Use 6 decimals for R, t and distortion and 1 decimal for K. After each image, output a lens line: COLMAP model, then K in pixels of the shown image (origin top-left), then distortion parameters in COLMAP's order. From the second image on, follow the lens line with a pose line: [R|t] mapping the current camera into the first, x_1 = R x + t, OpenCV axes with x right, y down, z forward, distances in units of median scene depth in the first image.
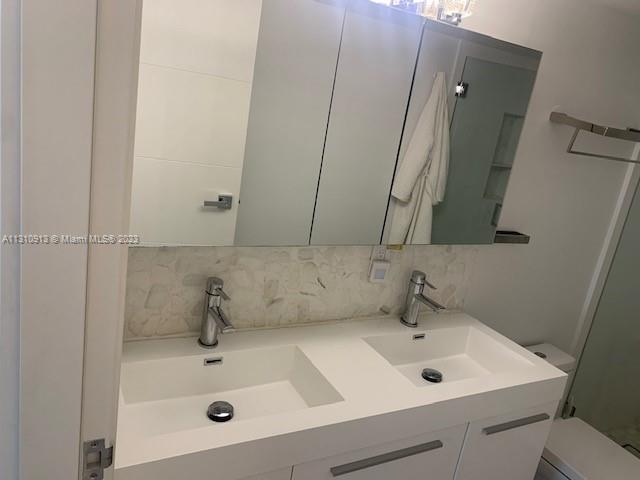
lens RADIAL K [[481.5, 0, 319.3], [0, 481.5, 237.9], [0, 0, 1]] dist [-0.016587, -0.011833]
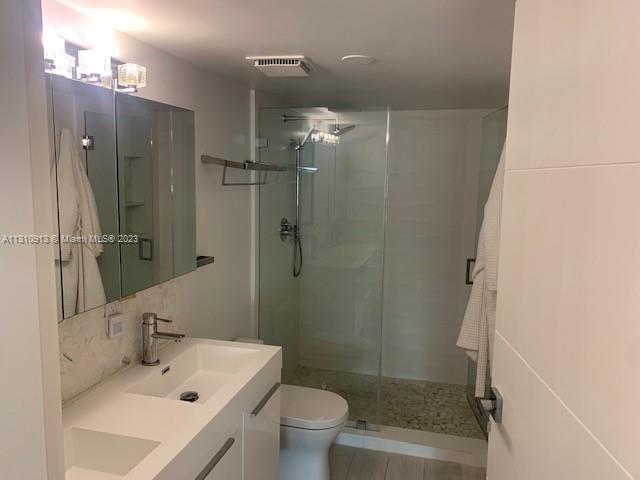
lens RADIAL K [[481.5, 0, 321.1], [0, 481.5, 239.5], [0, 0, 1]] dist [-0.016587, -0.011833]
pose [[0.655790, -0.236285, 0.717014, -0.270825], [0.287104, 0.956454, 0.052601, -0.033252], [-0.698220, 0.171362, 0.695071, -0.048482]]
